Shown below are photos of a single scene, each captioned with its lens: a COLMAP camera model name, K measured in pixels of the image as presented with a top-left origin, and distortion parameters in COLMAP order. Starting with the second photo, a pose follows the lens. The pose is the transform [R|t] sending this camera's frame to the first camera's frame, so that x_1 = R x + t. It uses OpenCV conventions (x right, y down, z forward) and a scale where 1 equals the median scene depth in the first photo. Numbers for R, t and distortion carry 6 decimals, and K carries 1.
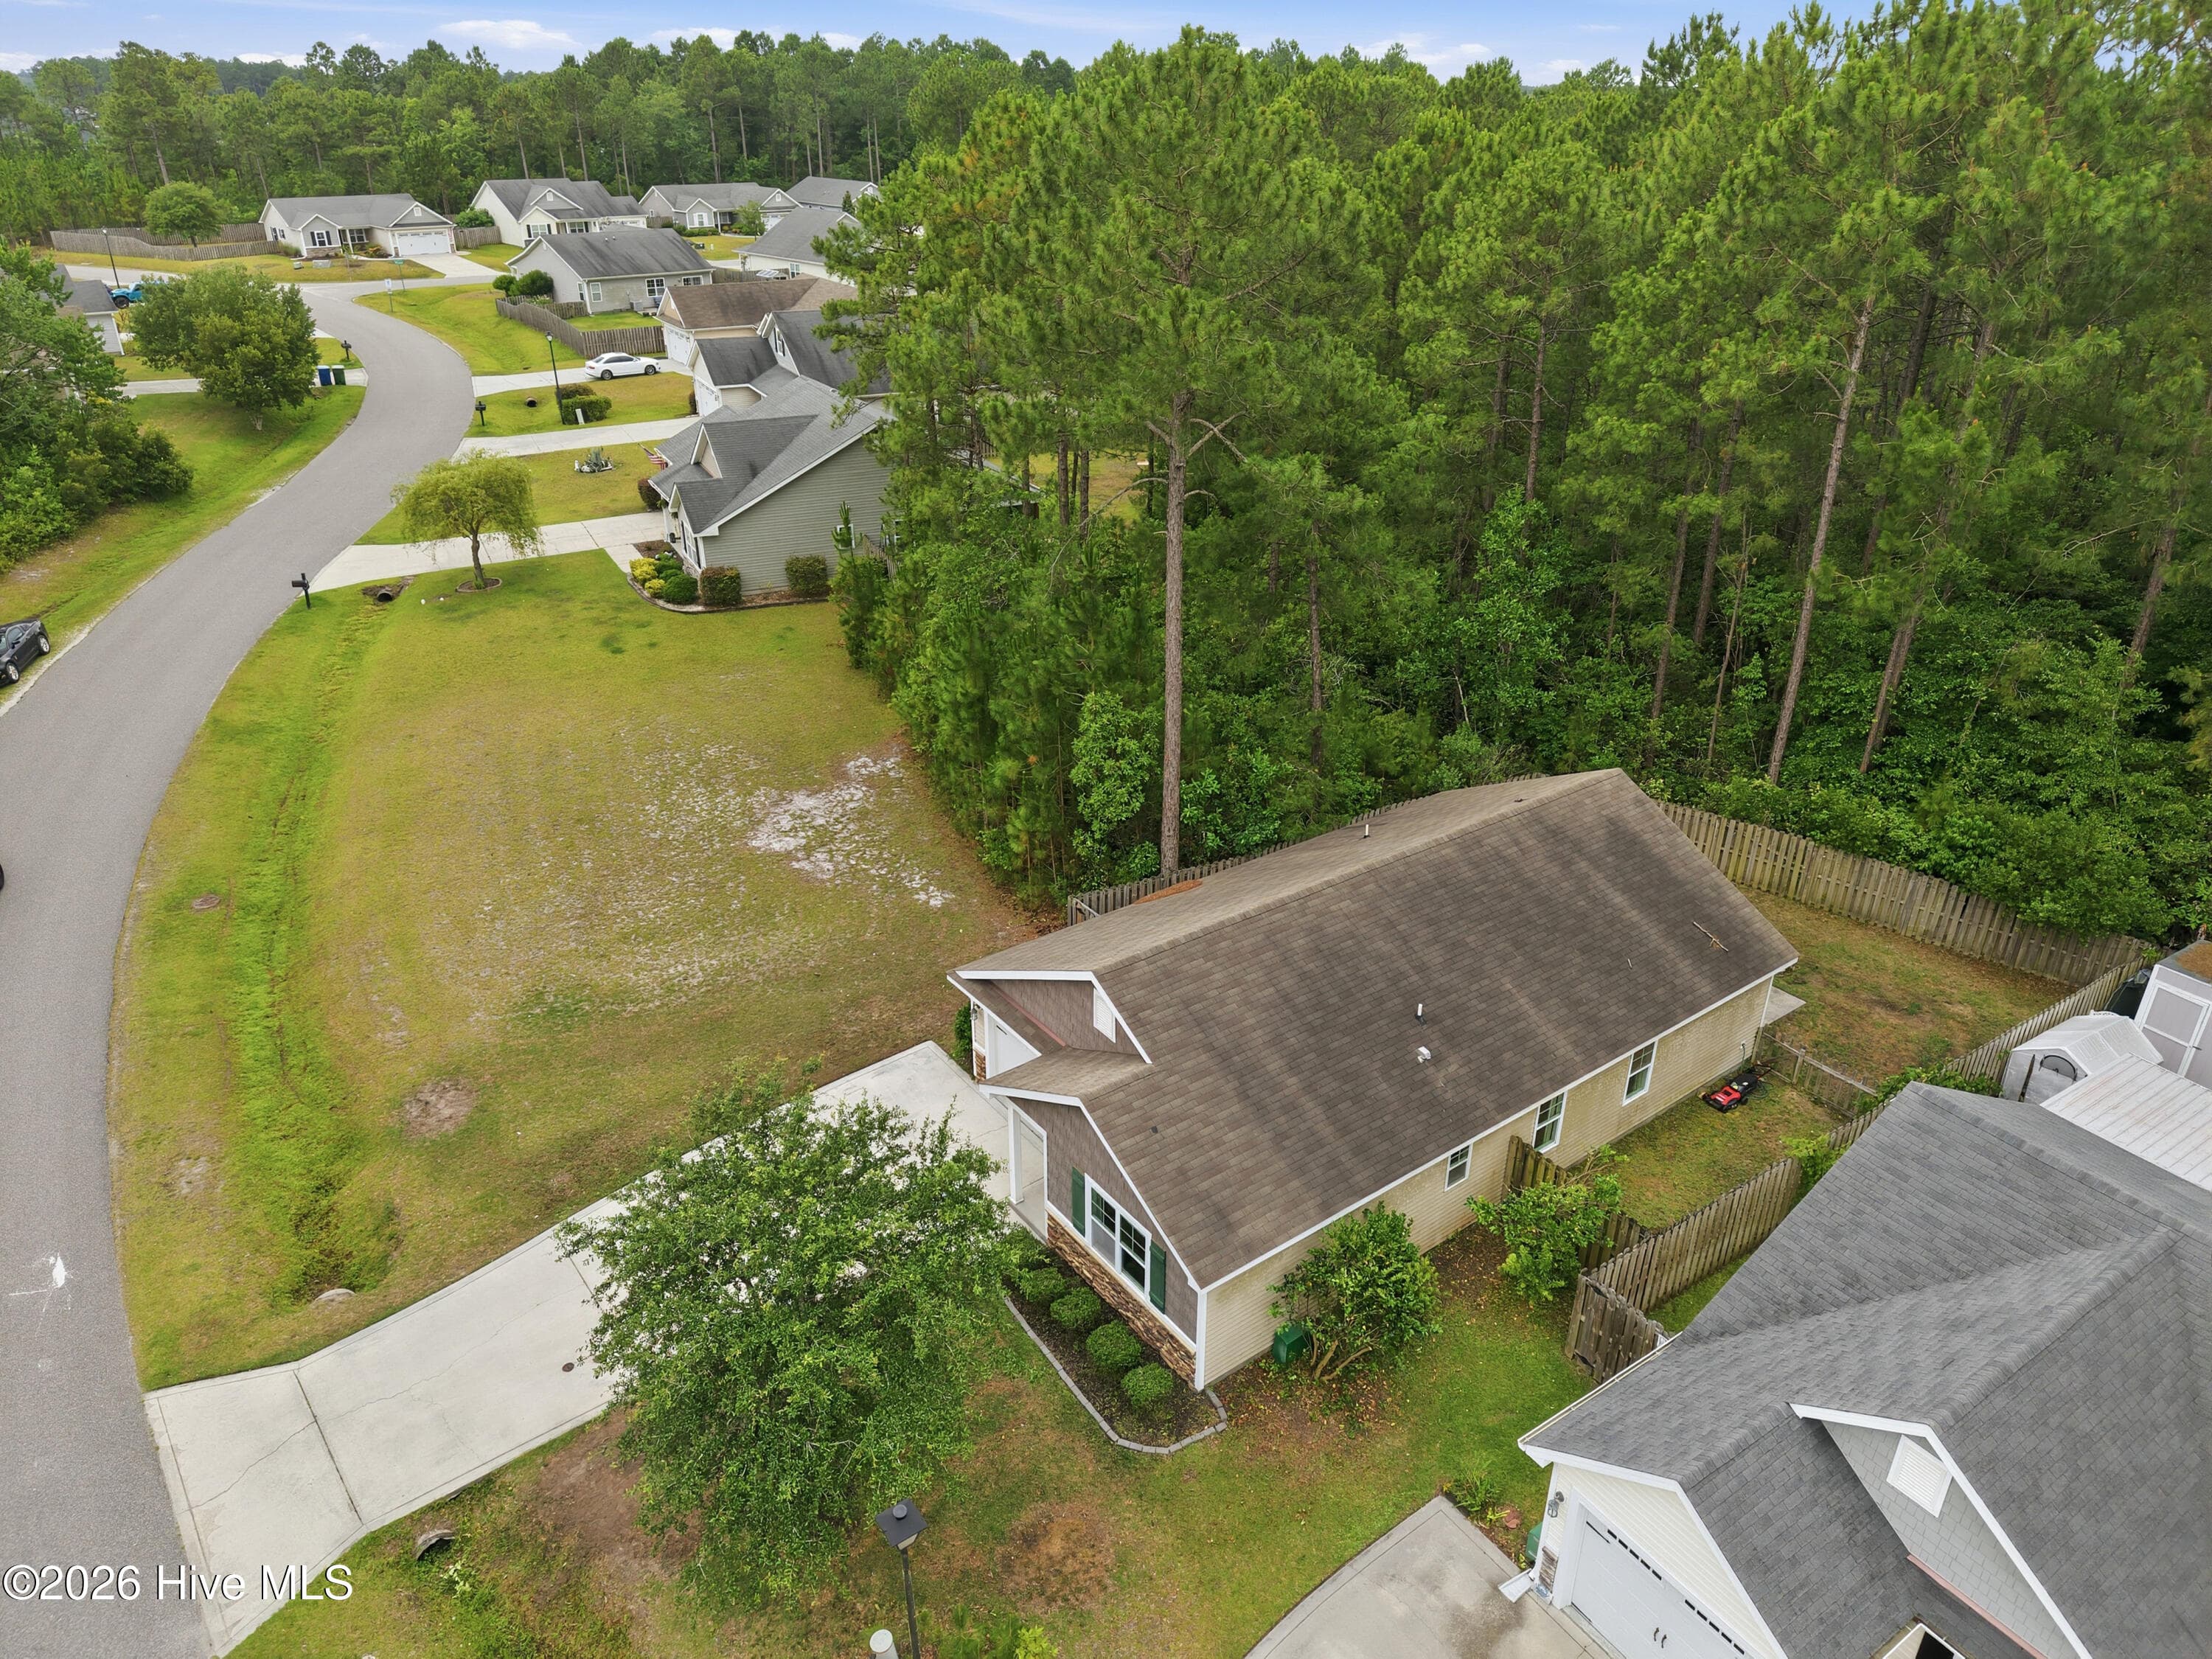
lens RADIAL K [[1471.5, 0, 1111.5], [0, 1471.5, 821.6], [0, 0, 1]] dist [0.075441, -0.101091]
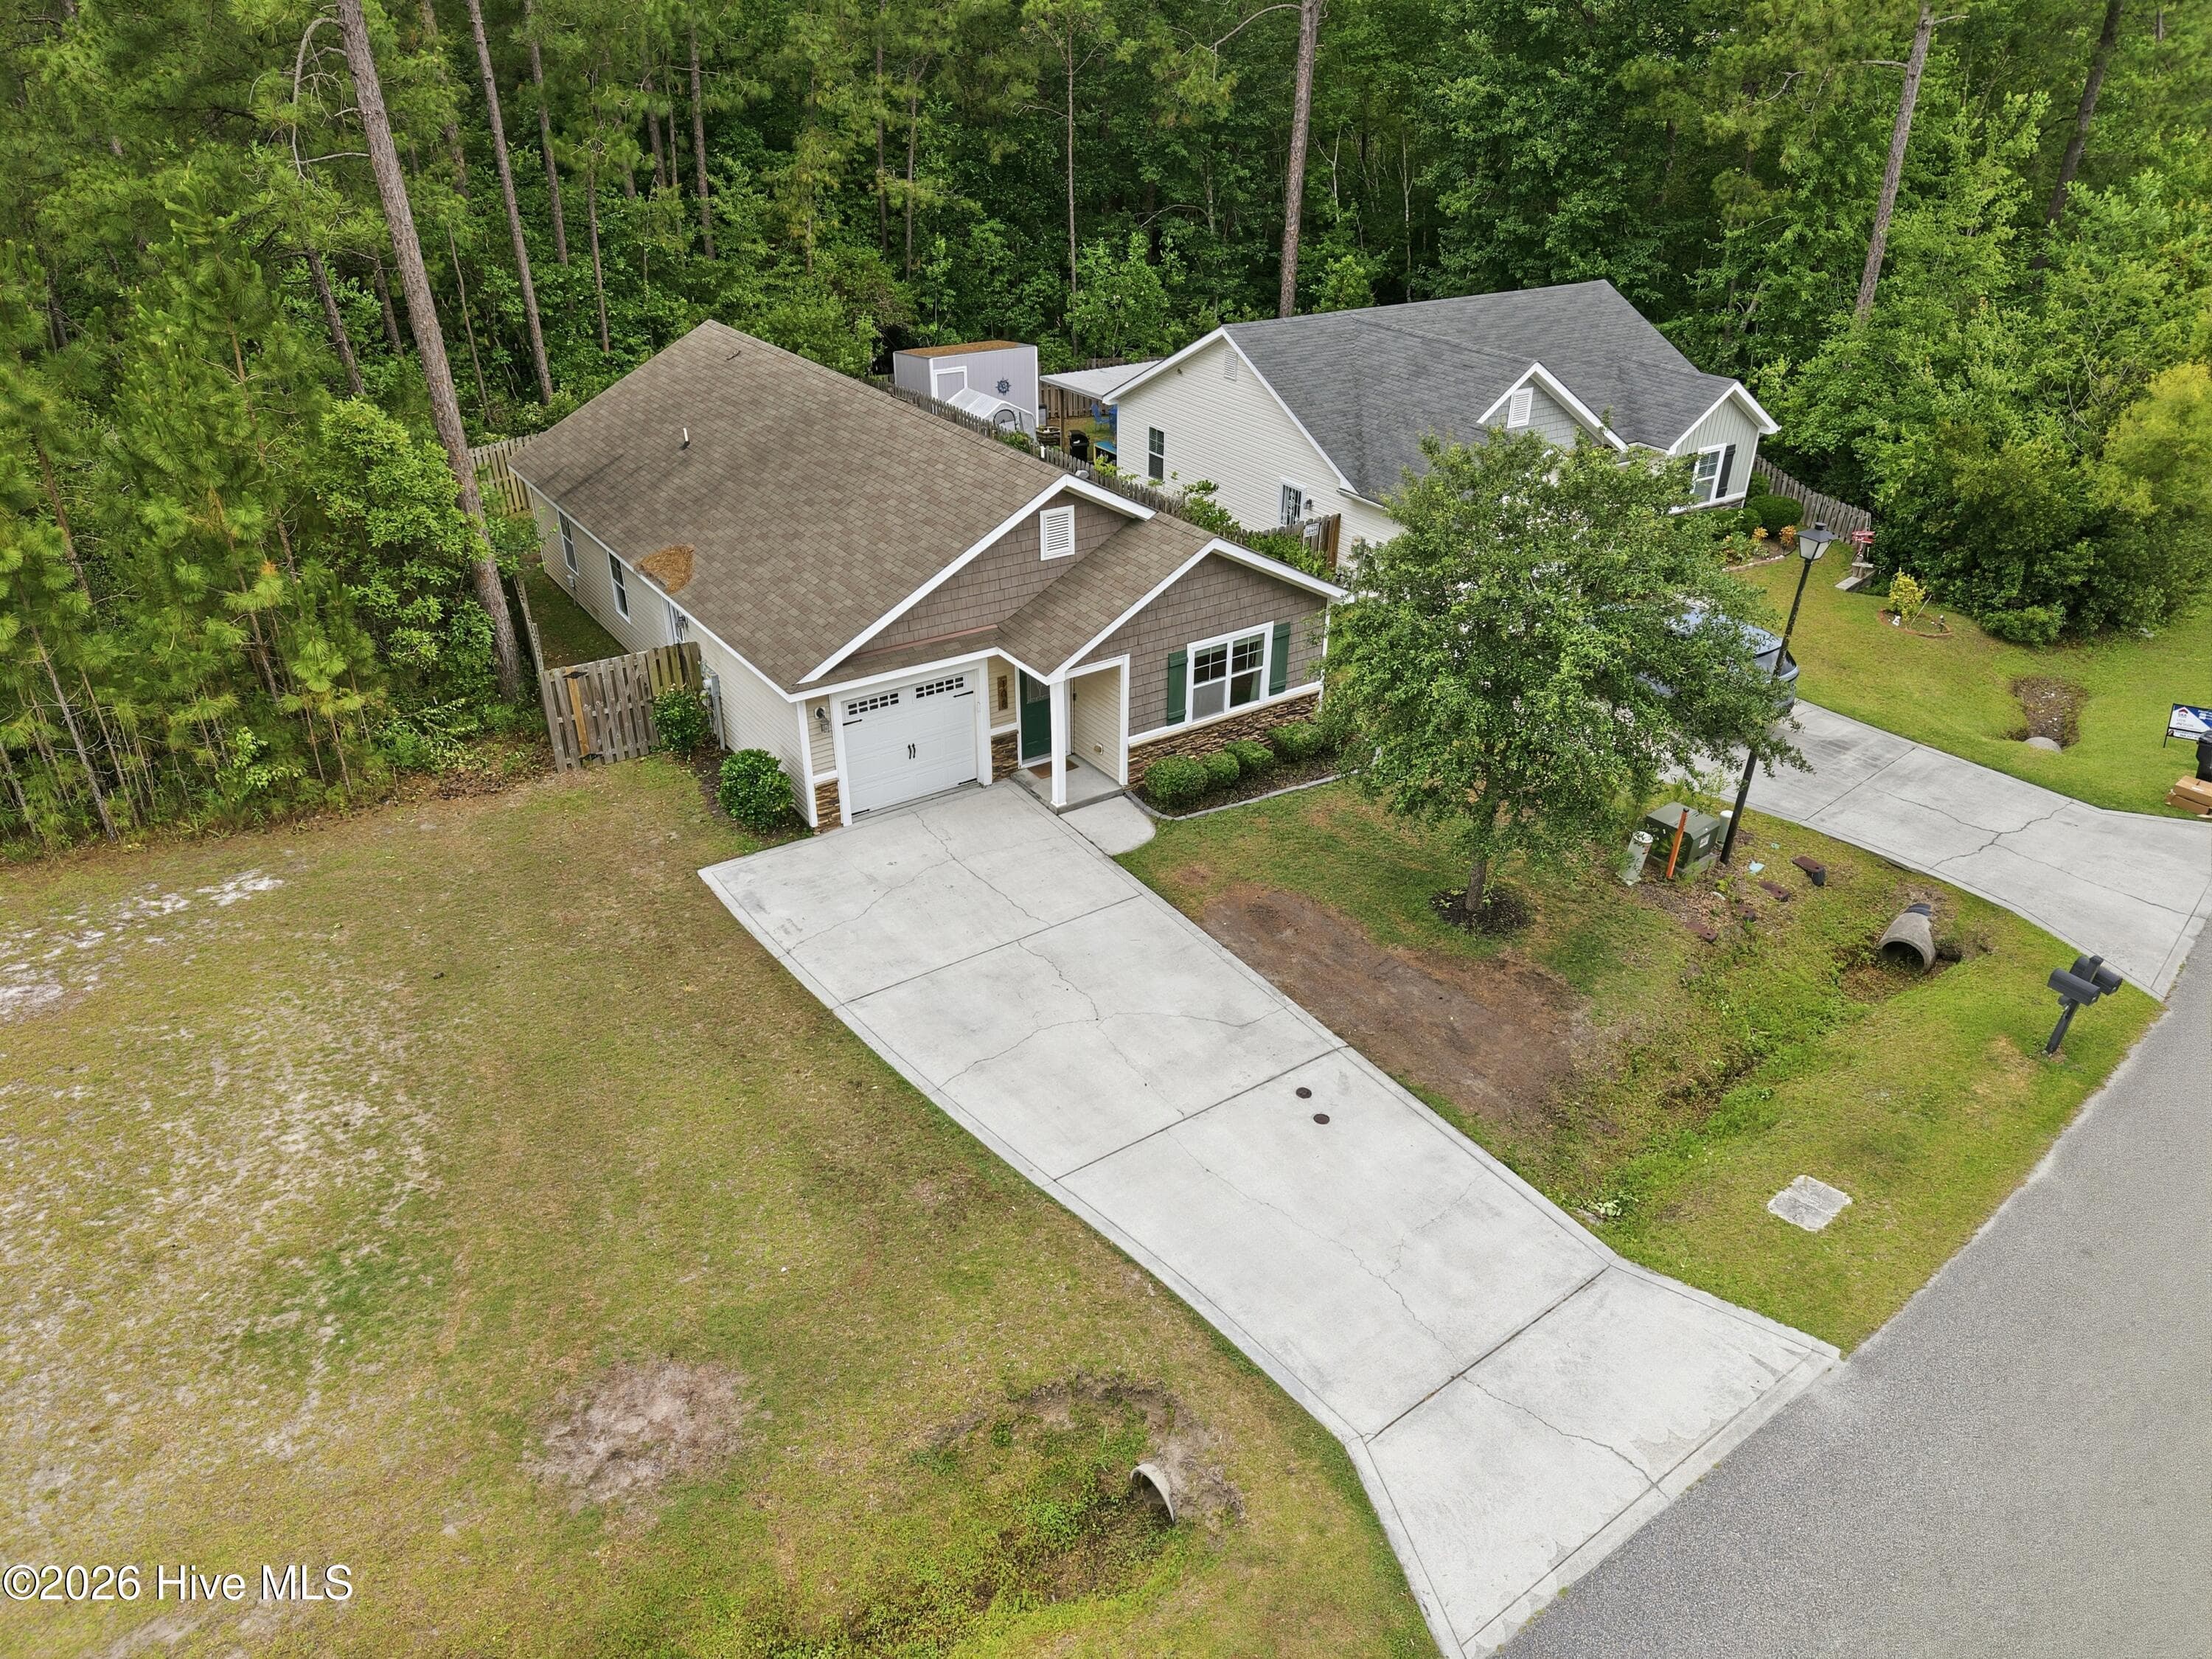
lens RADIAL K [[1471.5, 0, 1111.5], [0, 1471.5, 821.6], [0, 0, 1]] dist [0.075441, -0.101091]
pose [[0.034697, -0.484671, 0.874008, -0.774436], [0.428974, 0.797097, 0.424992, -0.089003], [-0.902650, 0.360180, 0.235568, 0.714603]]
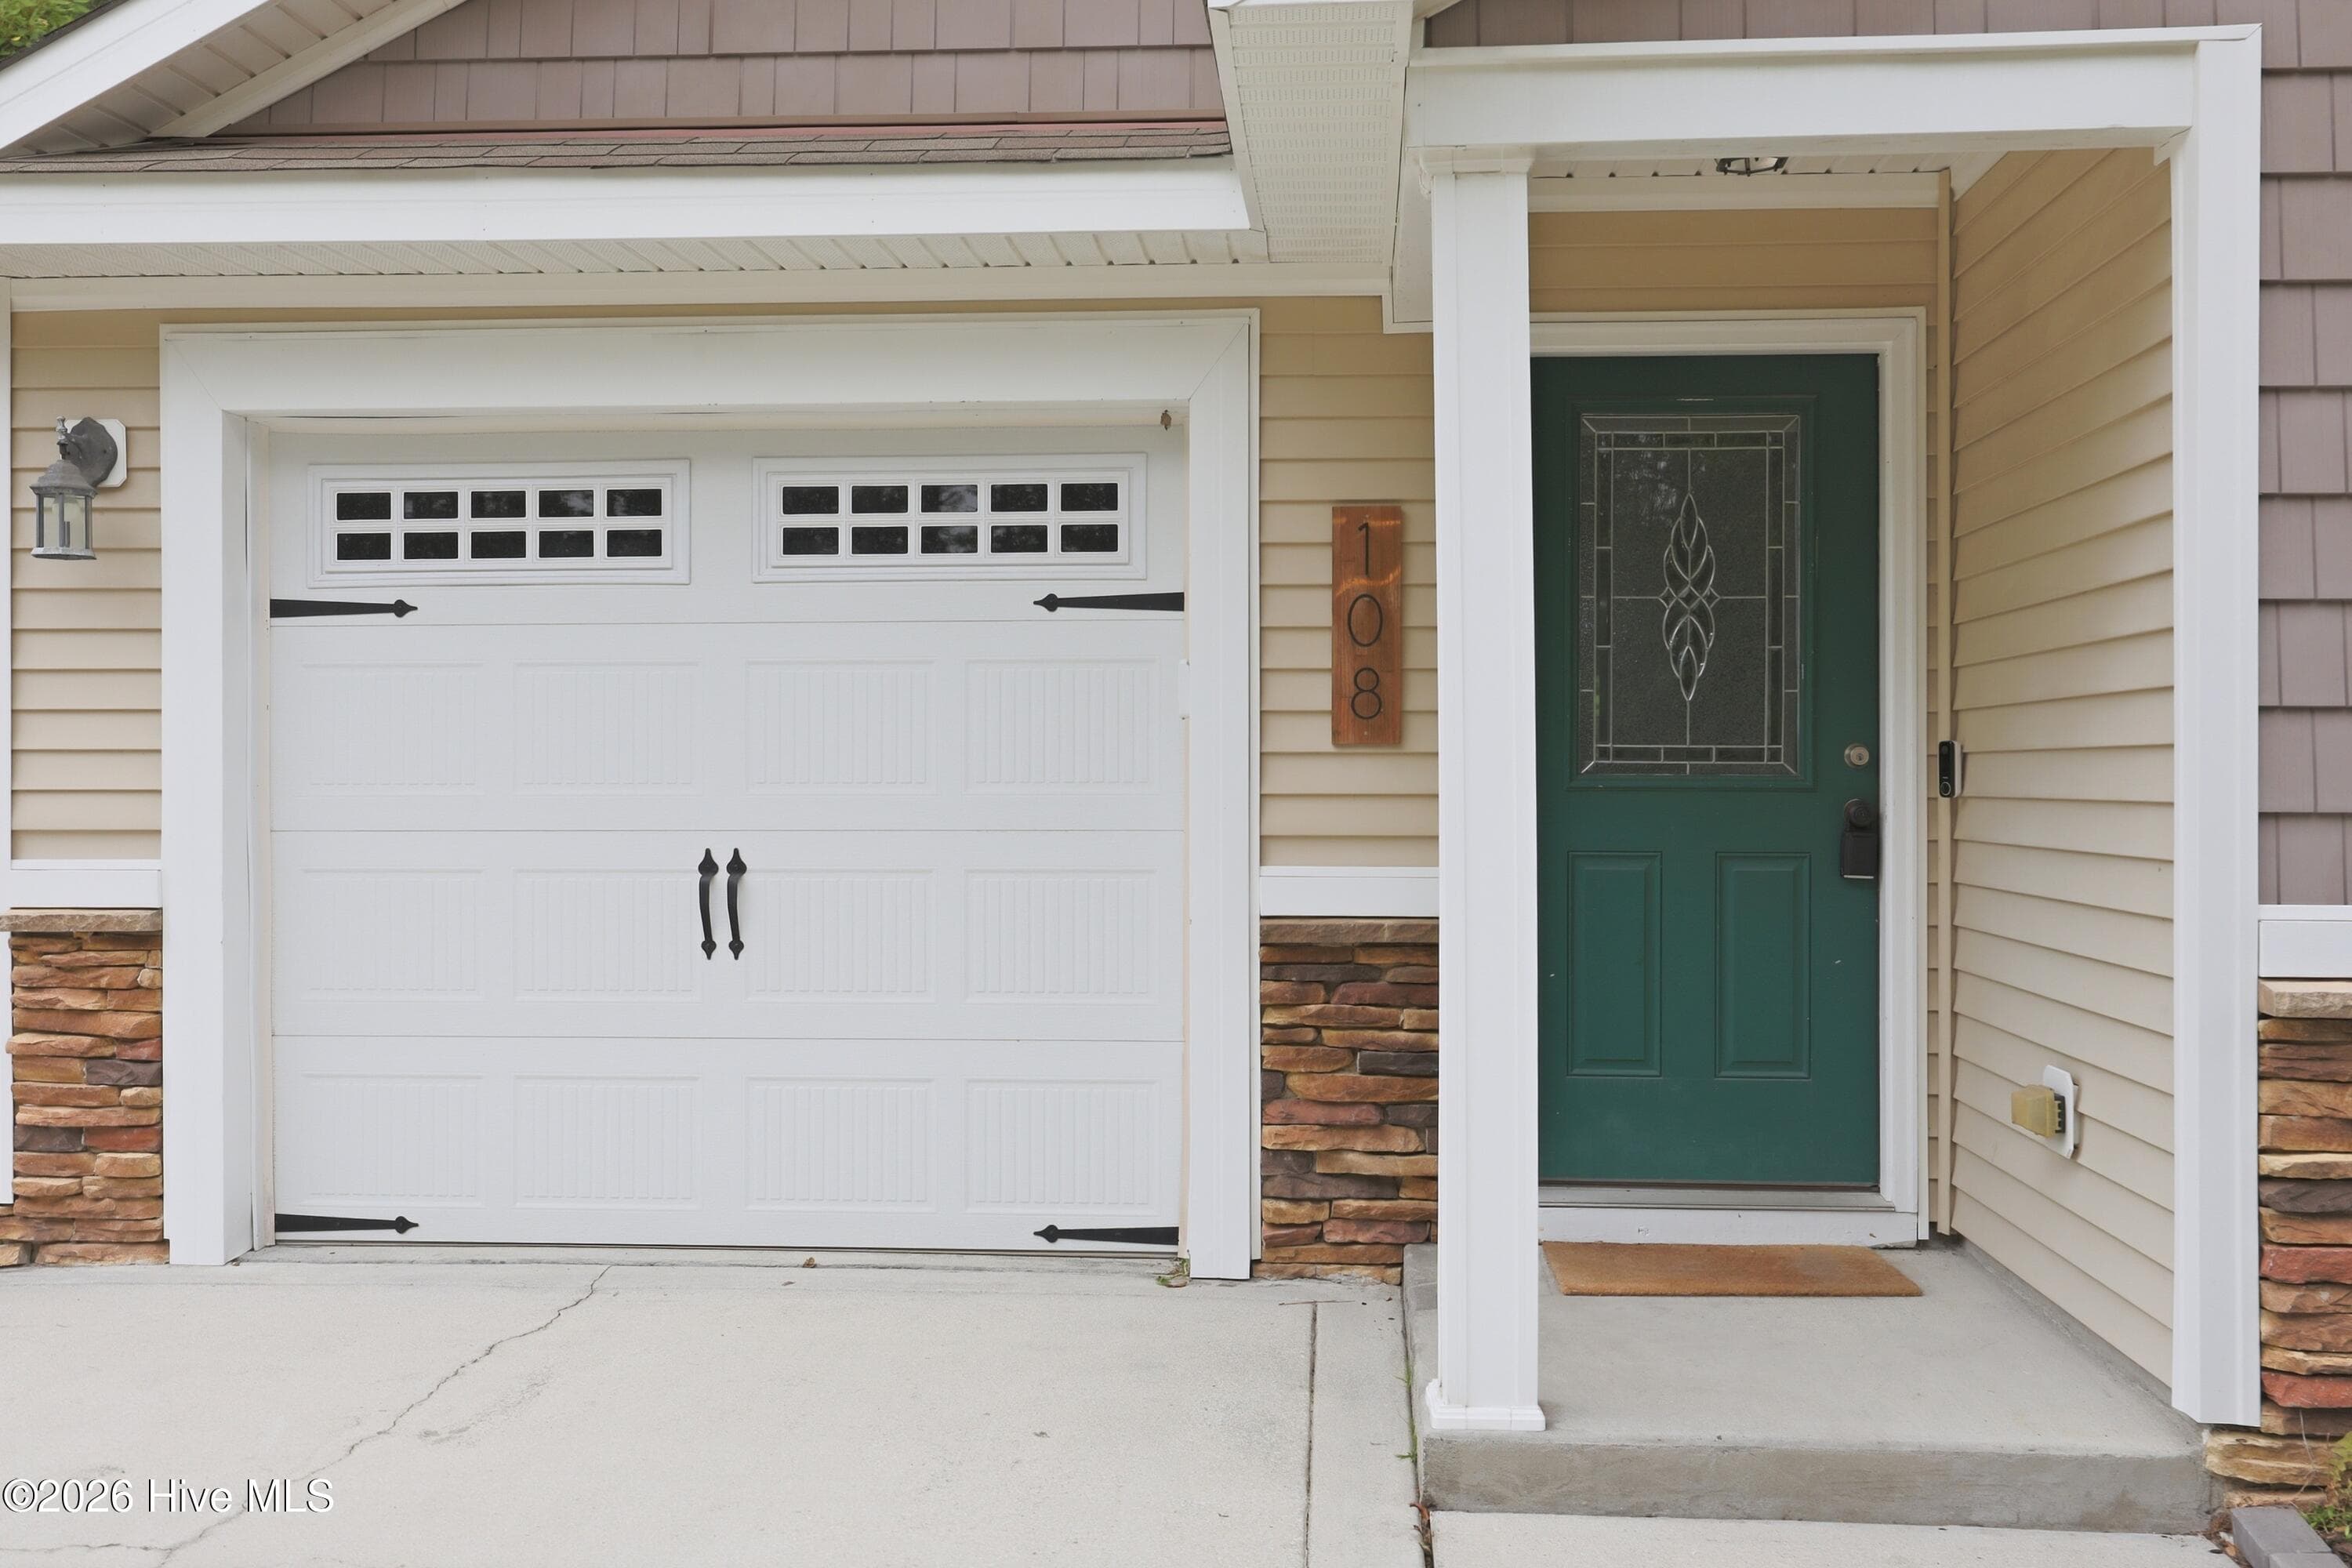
lens RADIAL K [[2183.4, 0, 1176.0], [0, 2183.4, 784.0], [0, 0, 1]] dist [0.014472, -0.003376]
pose [[0.652821, -0.007495, 0.757475, -0.171388], [0.333214, 0.900854, -0.278263, 0.232689], [-0.680289, 0.434057, 0.590594, 0.847185]]
